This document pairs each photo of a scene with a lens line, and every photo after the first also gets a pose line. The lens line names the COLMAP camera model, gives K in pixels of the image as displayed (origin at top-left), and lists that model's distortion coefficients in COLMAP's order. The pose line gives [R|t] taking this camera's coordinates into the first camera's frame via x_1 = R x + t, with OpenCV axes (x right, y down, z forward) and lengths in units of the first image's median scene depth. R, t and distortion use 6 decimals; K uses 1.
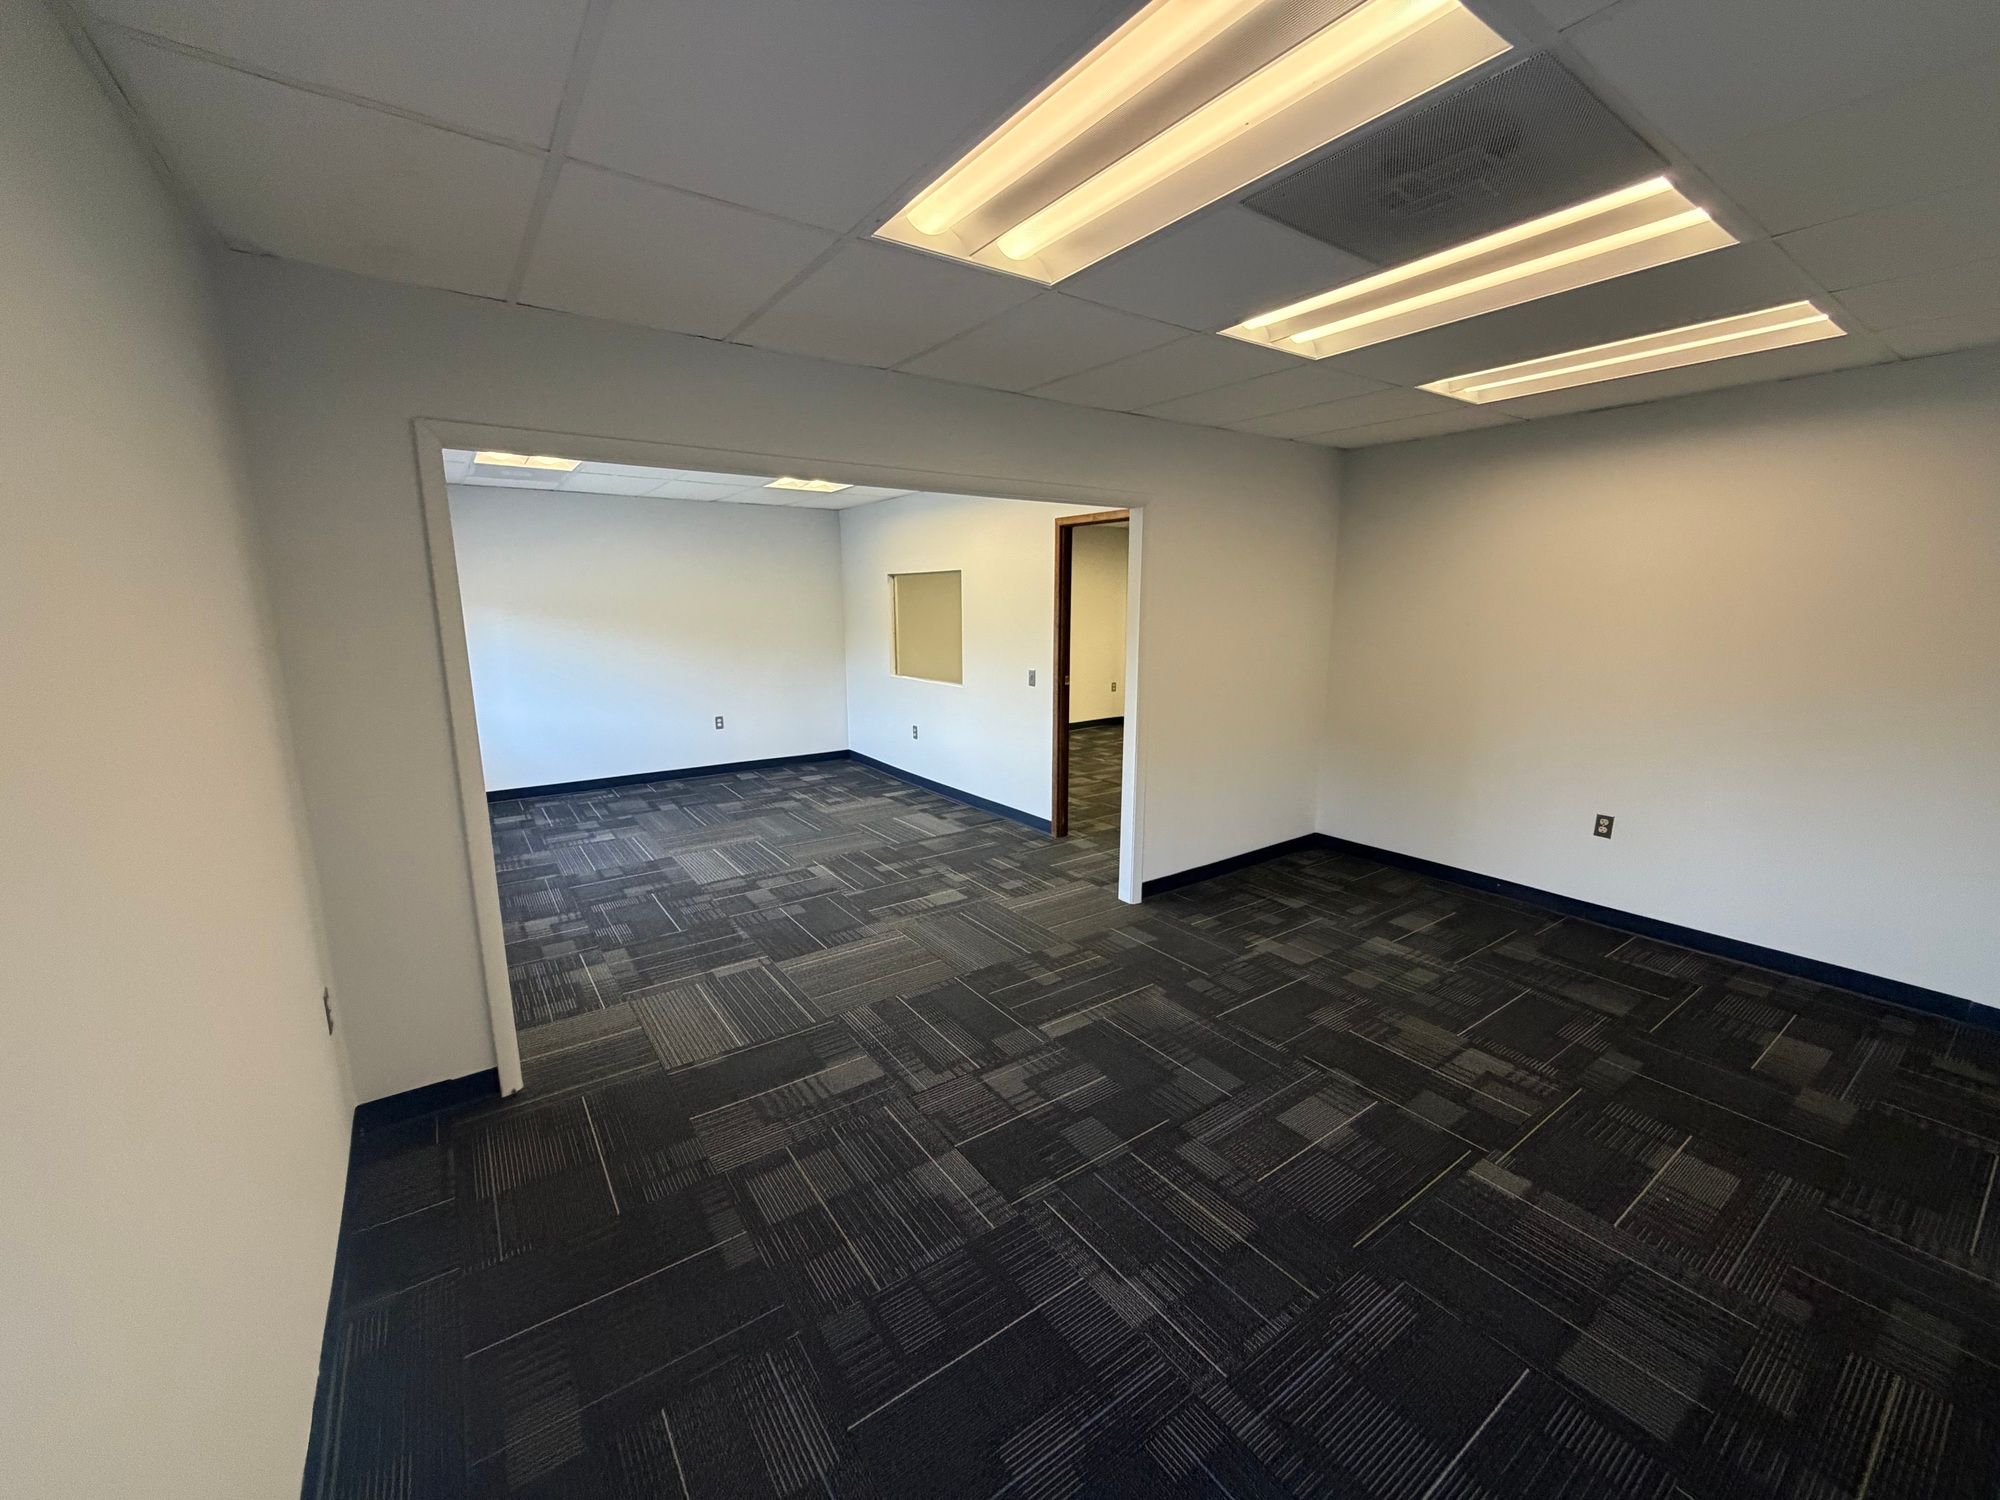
lens RADIAL K [[794.5, 0, 994.1], [0, 794.5, 751.7], [0, 0, 1]] dist [0.000455, -0.000102]
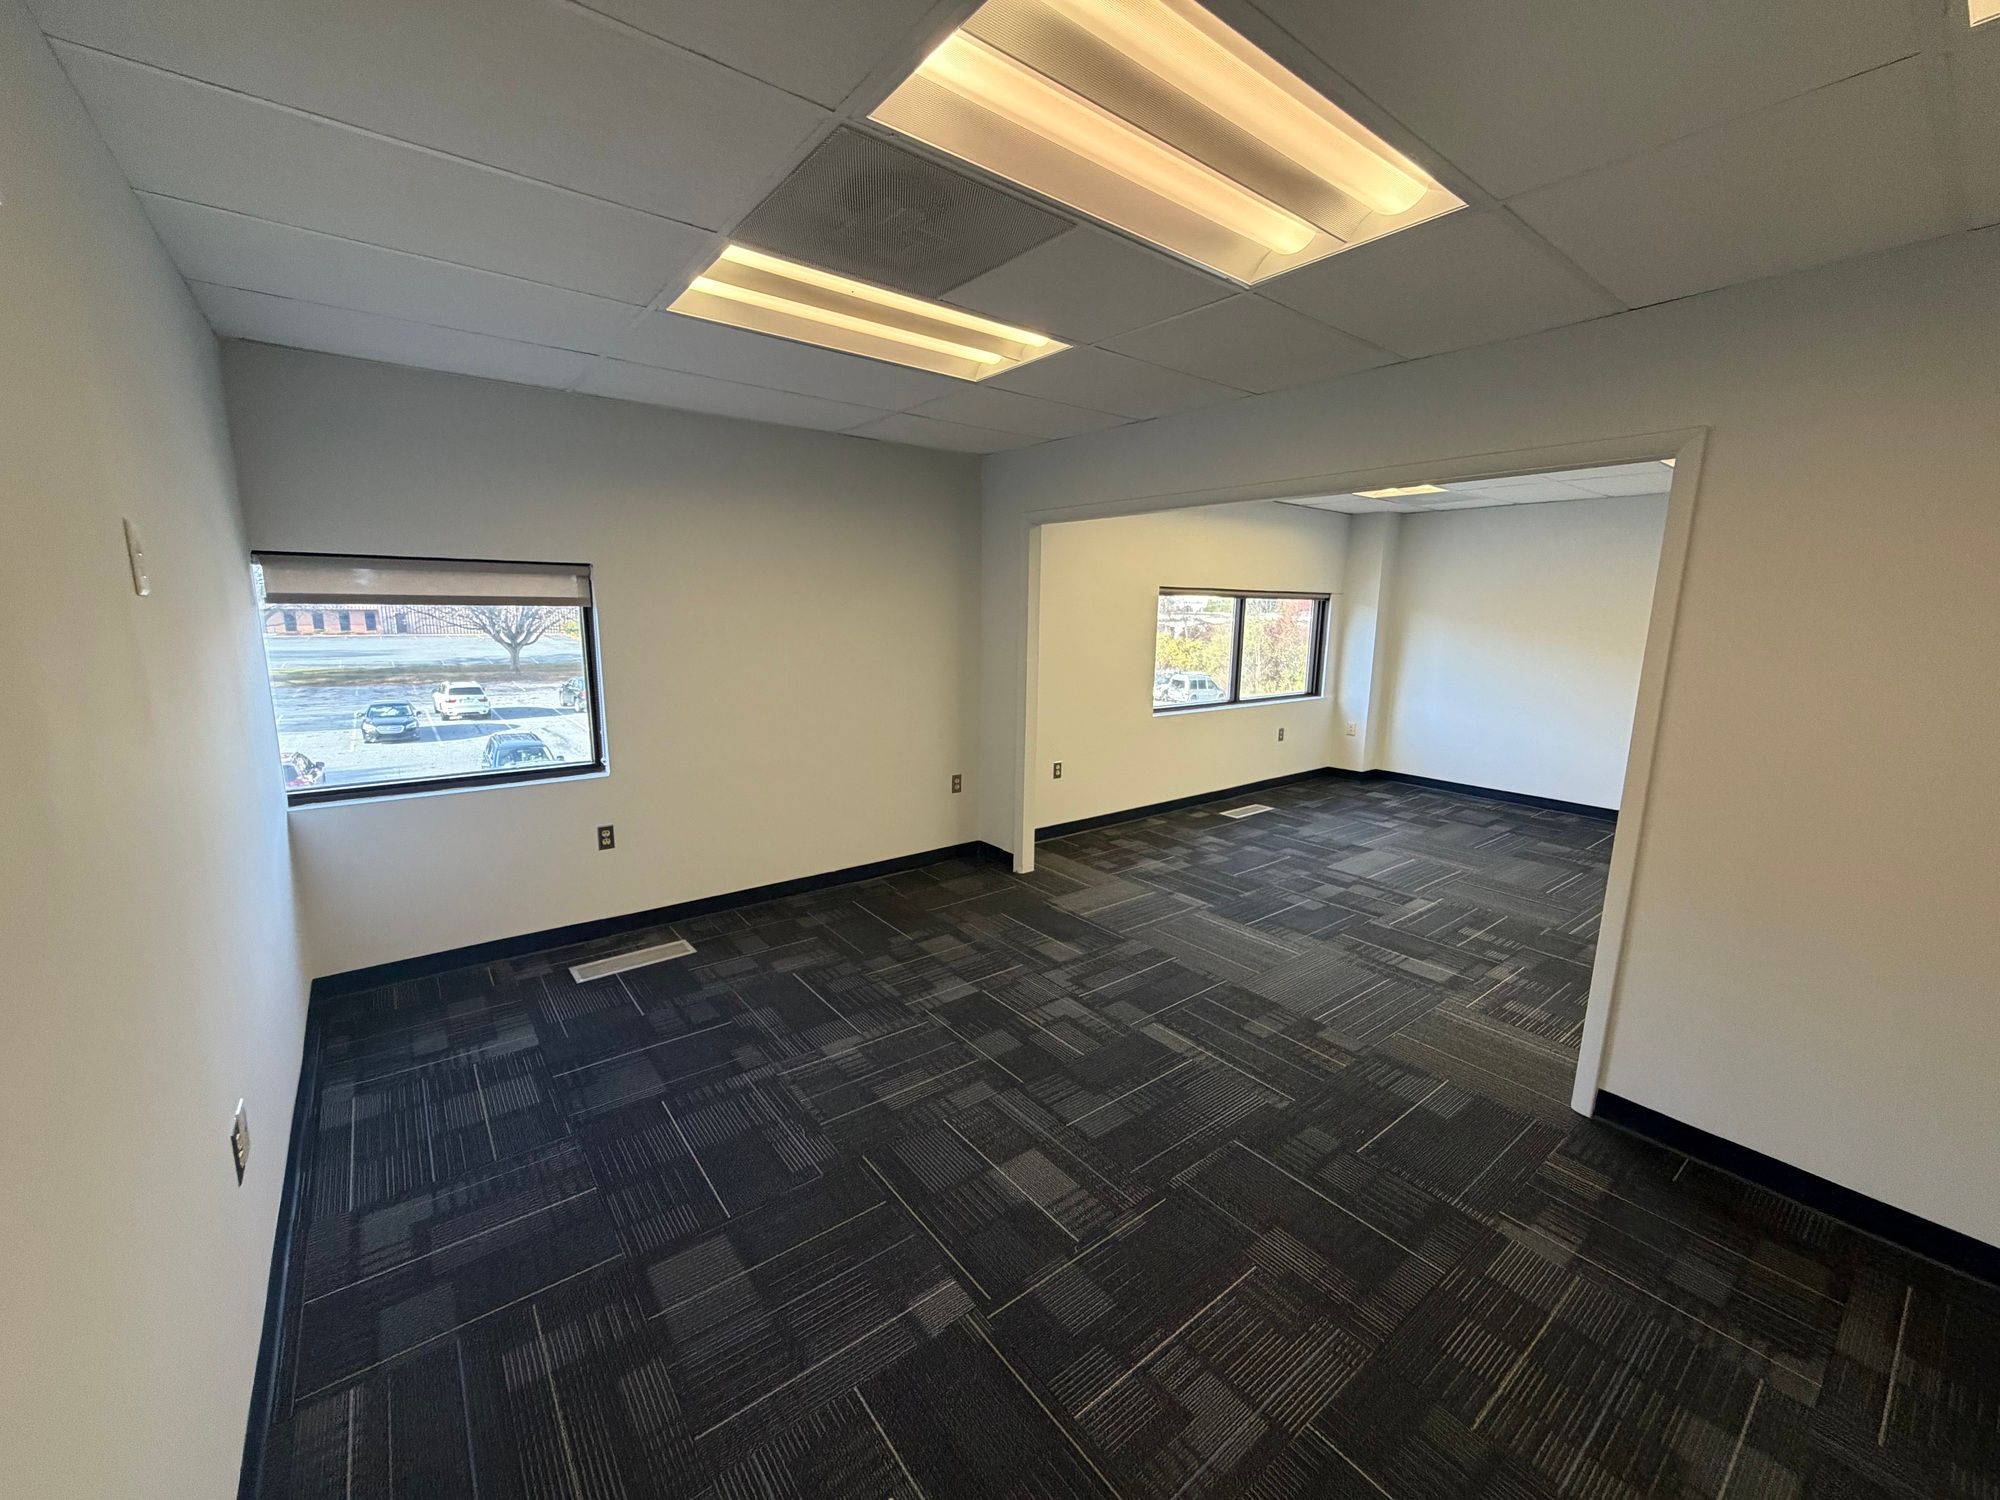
lens RADIAL K [[794.5, 0, 994.1], [0, 794.5, 751.7], [0, 0, 1]] dist [0.000455, -0.000102]
pose [[0.047958, 0.185410, -0.981490, 0.806837], [-0.202223, 0.964074, 0.172239, -0.101913], [0.978165, 0.190220, 0.083730, 0.526738]]
